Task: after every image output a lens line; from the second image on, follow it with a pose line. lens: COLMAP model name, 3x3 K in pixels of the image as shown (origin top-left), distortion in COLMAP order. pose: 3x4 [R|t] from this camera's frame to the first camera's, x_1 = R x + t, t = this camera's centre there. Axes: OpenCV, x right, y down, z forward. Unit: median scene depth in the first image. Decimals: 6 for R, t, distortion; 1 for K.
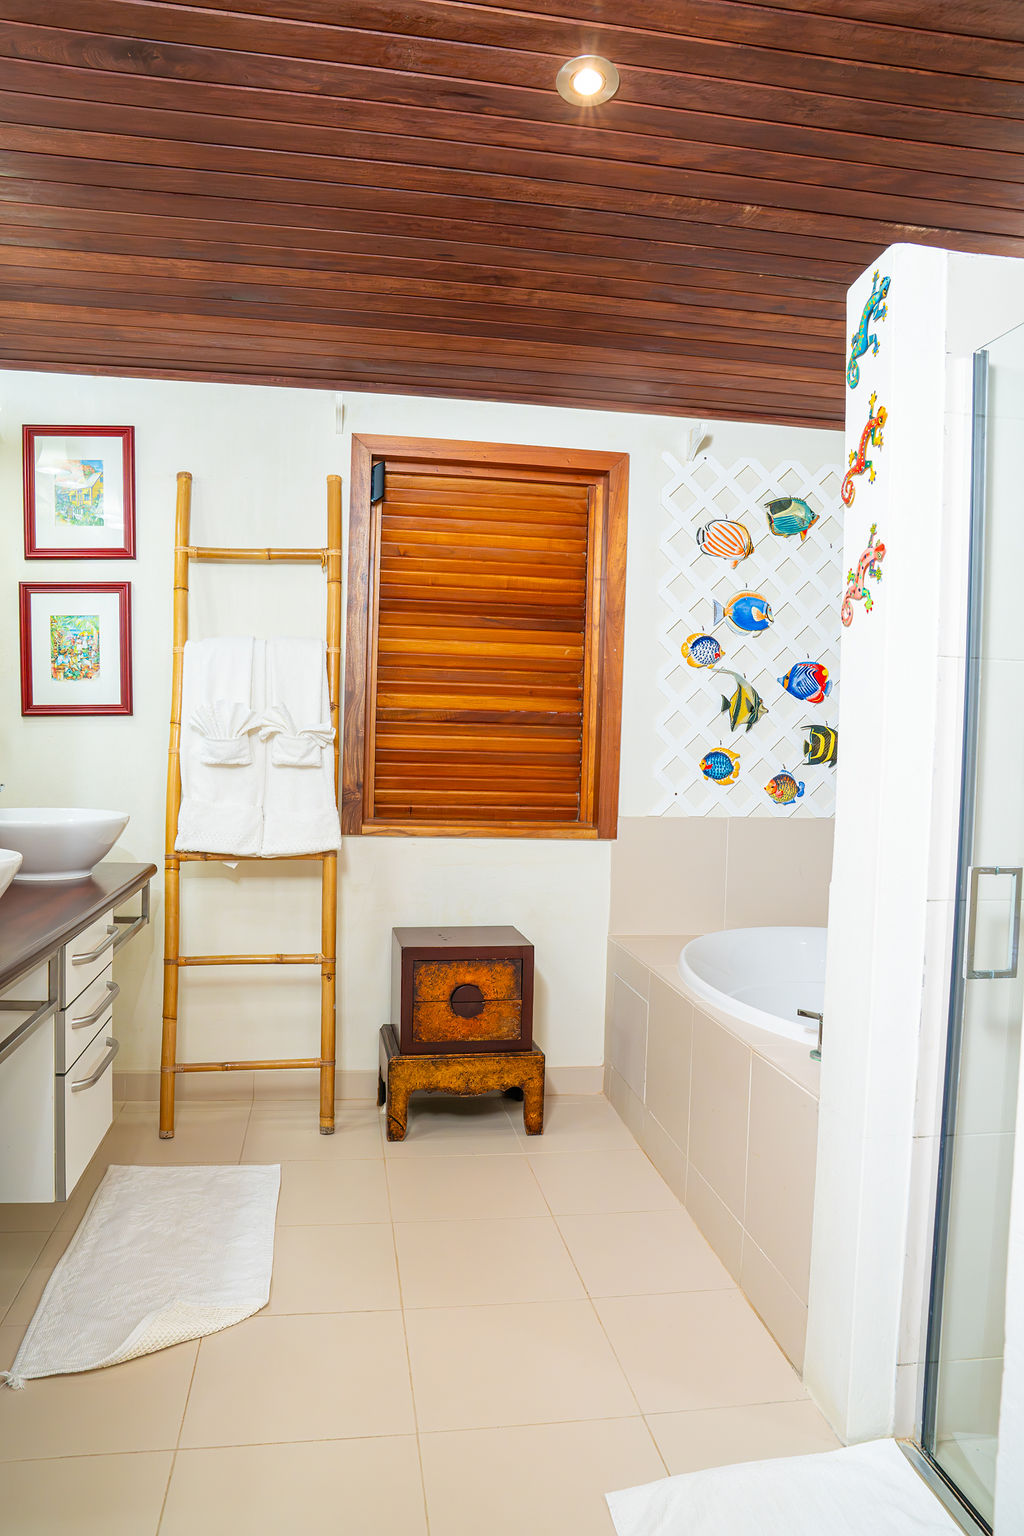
lens RADIAL K [[1063.5, 0, 512.0], [0, 1063.5, 768.0], [0, 0, 1]] dist [-0.133729, 0.099805]
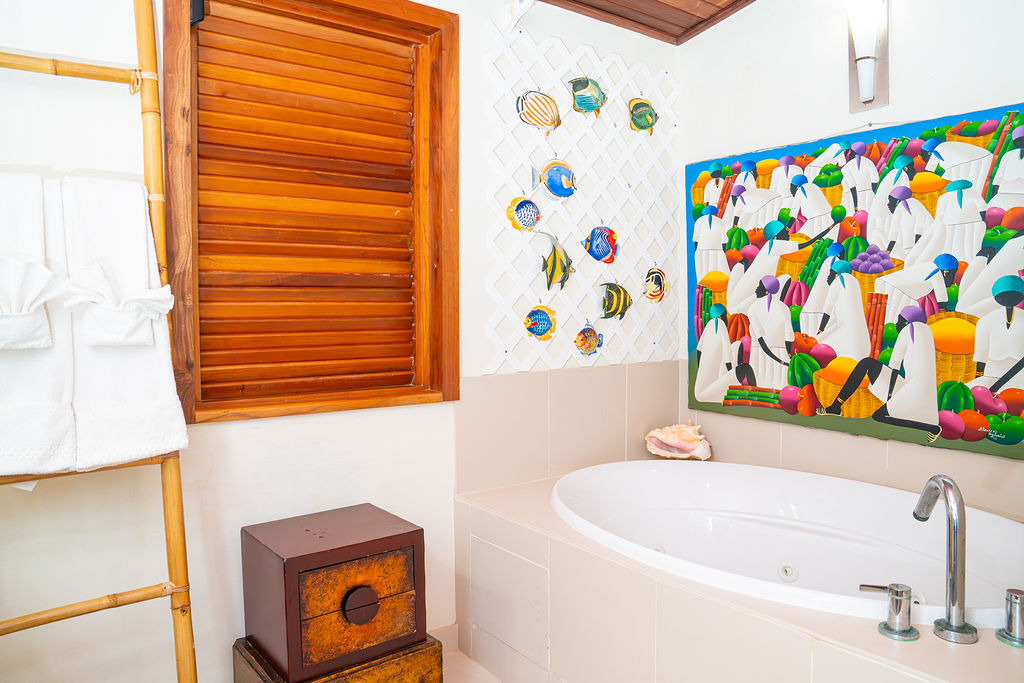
lens RADIAL K [[709.0, 0, 510.8], [0, 709.0, 336.9], [0, 0, 1]] dist [-0.133729, 0.099805]
pose [[0.885645, -0.051433, 0.461505, -0.170118], [0.043211, 0.998663, 0.028372, -0.009750], [-0.462348, -0.005186, 0.886684, 0.404259]]
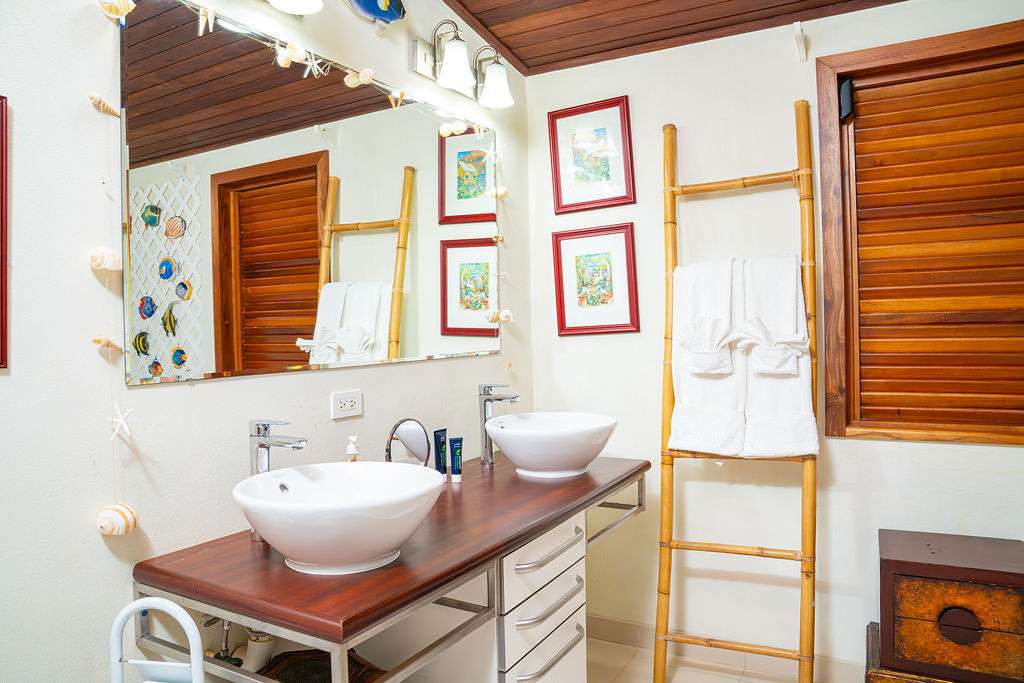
lens RADIAL K [[709.0, 0, 510.8], [0, 709.0, 336.9], [0, 0, 1]] dist [-0.133729, 0.099805]
pose [[0.779550, -0.035977, -0.625305, 0.029647], [0.027011, 0.999351, -0.023823, -0.028309], [0.625757, 0.001681, 0.780016, 0.262625]]
